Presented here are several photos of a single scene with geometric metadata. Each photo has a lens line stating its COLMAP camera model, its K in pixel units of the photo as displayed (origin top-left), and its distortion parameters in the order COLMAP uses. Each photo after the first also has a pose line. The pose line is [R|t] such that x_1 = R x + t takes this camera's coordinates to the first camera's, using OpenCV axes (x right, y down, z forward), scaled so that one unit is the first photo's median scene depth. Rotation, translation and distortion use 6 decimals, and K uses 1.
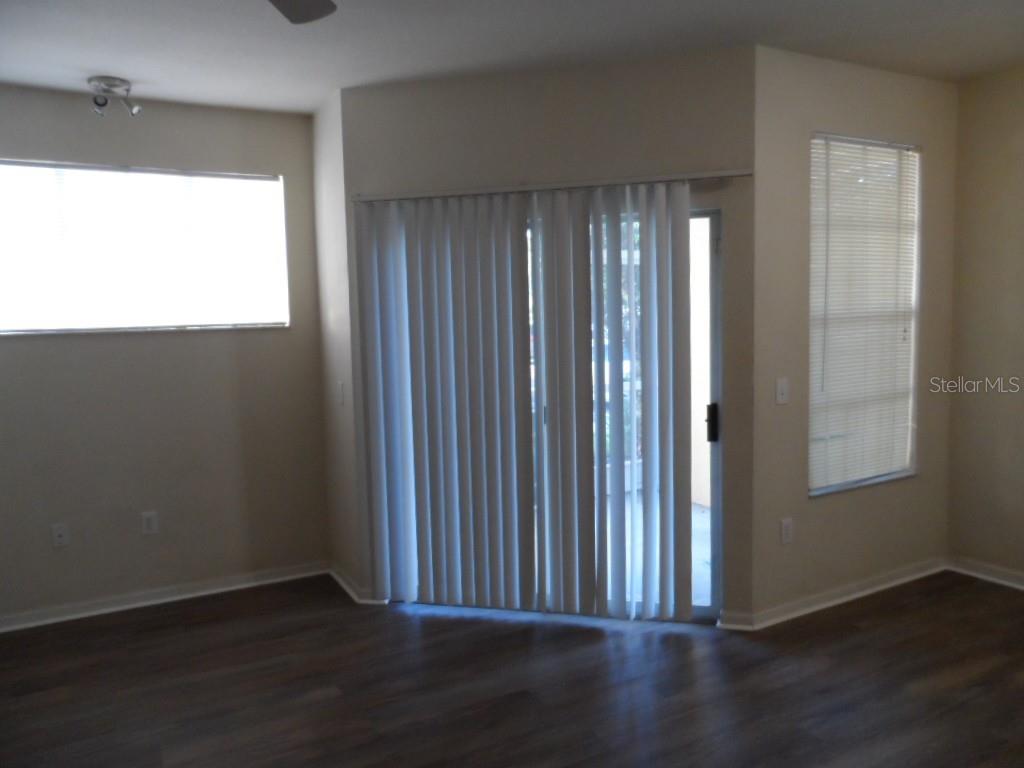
lens RADIAL K [[776.7, 0, 508.6], [0, 776.7, 382.7], [0, 0, 1]] dist [-0.005873, -0.004096]
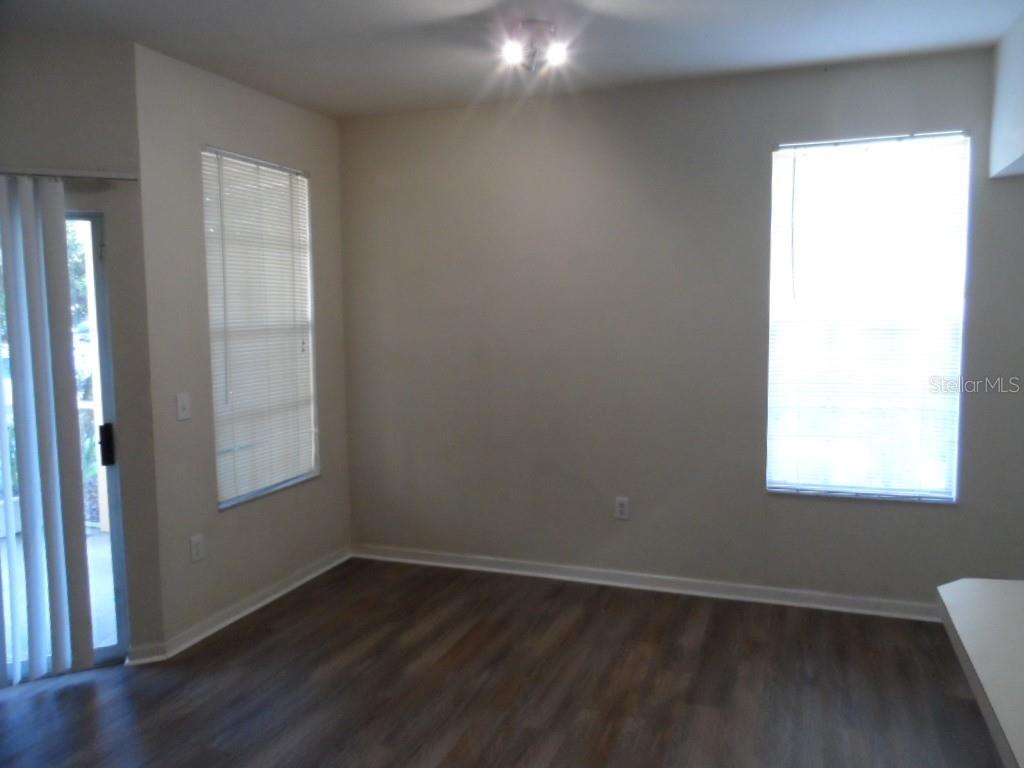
lens RADIAL K [[776.7, 0, 512.7], [0, 776.7, 384.6], [0, 0, 1]] dist [-0.005873, -0.004096]
pose [[0.765142, -0.042357, 0.642467, 0.042141], [0.048873, 0.998776, 0.007643, -0.003117], [-0.642004, 0.025552, 0.766275, -0.010295]]
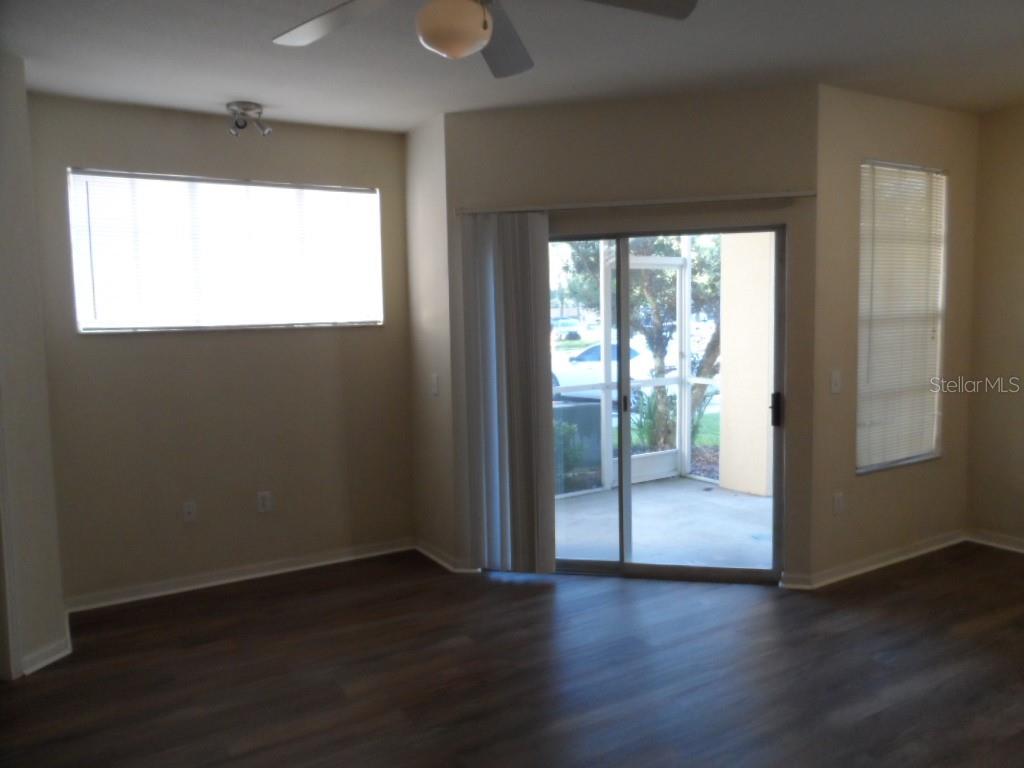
lens RADIAL K [[776.7, 0, 504.8], [0, 776.7, 385.1], [0, 0, 1]] dist [-0.005873, -0.004096]
pose [[0.999368, 0.000728, 0.035539, -0.174054], [-0.000724, 1.000000, -0.000112, 0.015357], [-0.035539, 0.000086, 0.999368, -0.131845]]
